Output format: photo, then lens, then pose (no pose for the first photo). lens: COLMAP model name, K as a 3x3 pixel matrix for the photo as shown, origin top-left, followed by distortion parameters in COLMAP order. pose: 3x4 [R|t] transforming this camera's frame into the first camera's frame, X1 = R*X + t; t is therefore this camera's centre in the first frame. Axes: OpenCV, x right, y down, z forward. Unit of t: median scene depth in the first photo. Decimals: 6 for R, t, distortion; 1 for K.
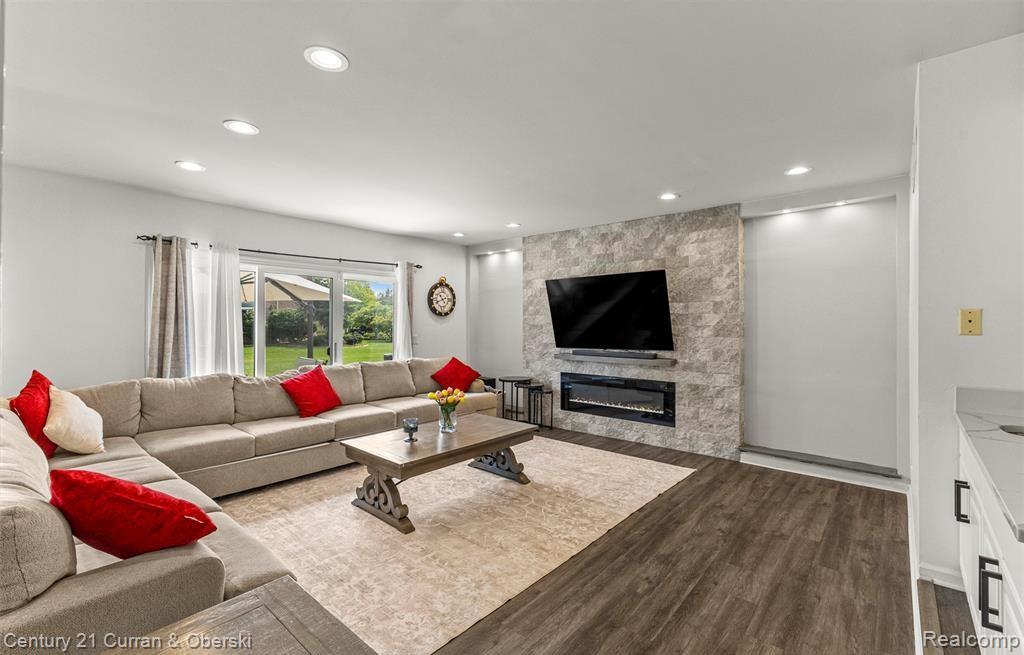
lens RADIAL K [[445.9, 0, 509.2], [0, 445.9, 322.8], [0, 0, 1]] dist [0.002221, 0.000069]
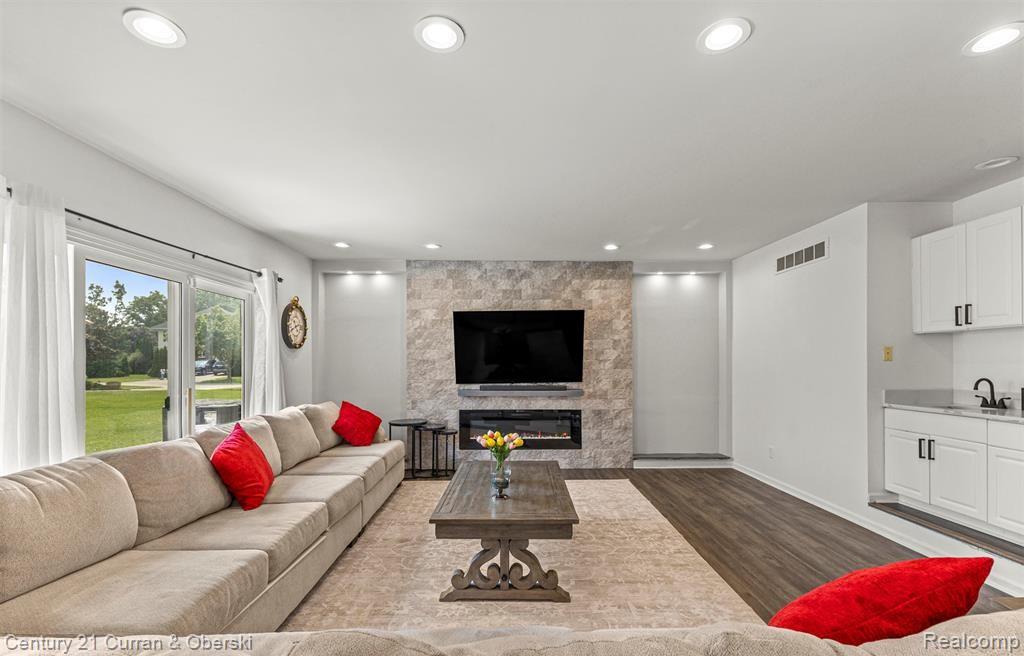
lens RADIAL K [[452.1, 0, 510.7], [0, 452.1, 361.5], [0, 0, 1]] dist [0.003623, 0.000354]
pose [[0.742698, -0.001417, 0.669625, -0.538114], [0.002297, 0.999997, -0.000431, 0.010681], [-0.669622, 0.001859, 0.742700, 0.264162]]
